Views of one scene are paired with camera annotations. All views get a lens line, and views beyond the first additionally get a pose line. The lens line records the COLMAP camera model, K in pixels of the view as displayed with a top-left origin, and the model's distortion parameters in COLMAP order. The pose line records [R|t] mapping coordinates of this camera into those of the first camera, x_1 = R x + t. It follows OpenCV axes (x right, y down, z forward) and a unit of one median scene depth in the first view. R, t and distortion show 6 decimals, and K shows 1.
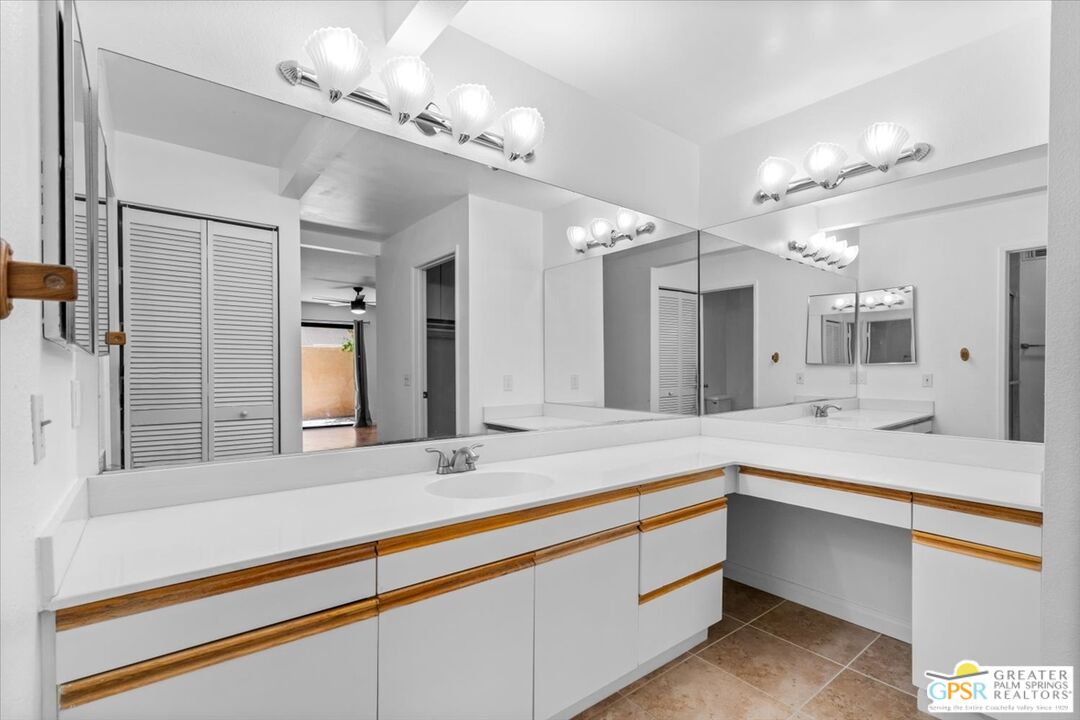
lens RADIAL K [[493.3, 0, 542.0], [0, 493.3, 367.9], [0, 0, 1]] dist [-0.001099, 0.000535]
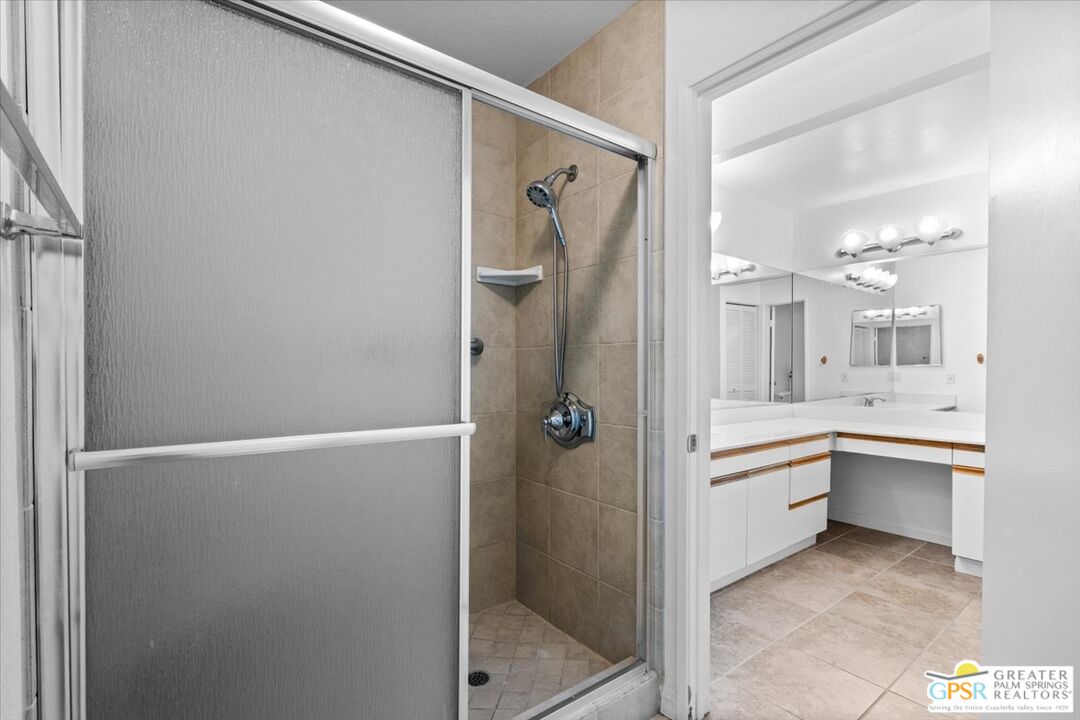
lens RADIAL K [[493.3, 0, 542.0], [0, 493.3, 367.9], [0, 0, 1]] dist [-0.001099, 0.000535]
pose [[0.999927, 0.000951, -0.012066, -0.468129], [-0.000917, 0.999995, 0.002867, -0.009499], [0.012068, -0.002856, 0.999923, -0.521600]]
